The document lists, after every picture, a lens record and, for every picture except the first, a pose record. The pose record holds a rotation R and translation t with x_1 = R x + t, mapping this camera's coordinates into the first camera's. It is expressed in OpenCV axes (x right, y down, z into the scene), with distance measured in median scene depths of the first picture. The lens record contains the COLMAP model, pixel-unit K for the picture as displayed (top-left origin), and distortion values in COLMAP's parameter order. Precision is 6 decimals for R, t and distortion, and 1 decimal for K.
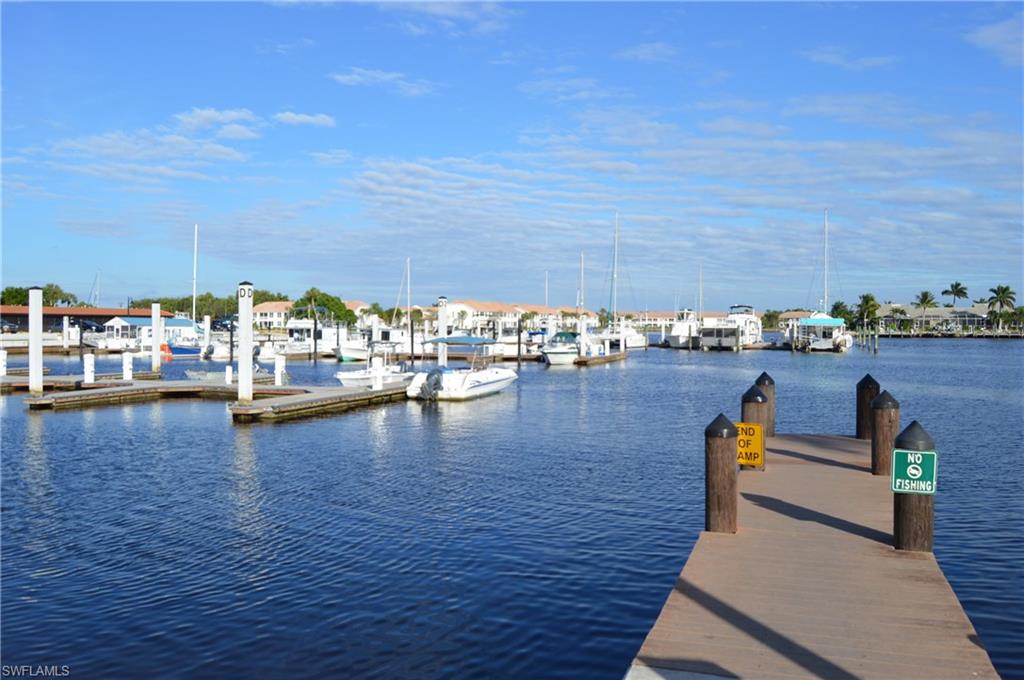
lens RADIAL K [[860.1, 0, 512.0], [0, 860.1, 340.0], [0, 0, 1]] dist [0.001384, -0.001653]
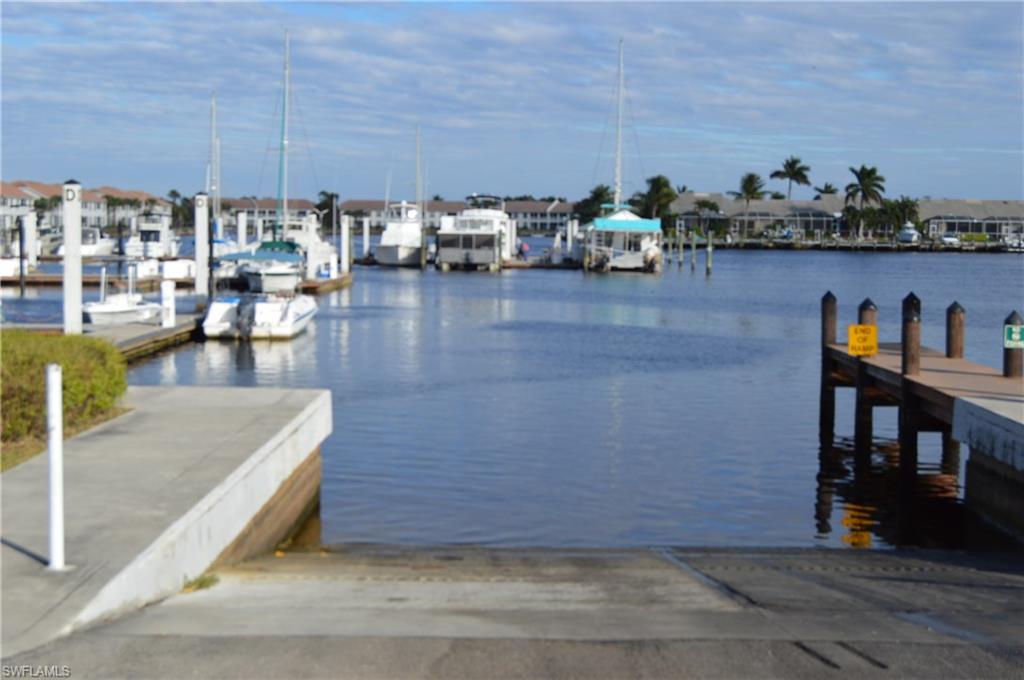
lens RADIAL K [[1580.0, 0, 488.8], [0, 1580.0, 339.9], [0, 0, 1]] dist [0.003601, 0.657560]
pose [[0.957856, -0.011626, 0.287012, -0.146307], [-0.004638, 0.998425, 0.055920, -0.002993], [-0.287210, -0.054894, 0.956293, -0.180080]]
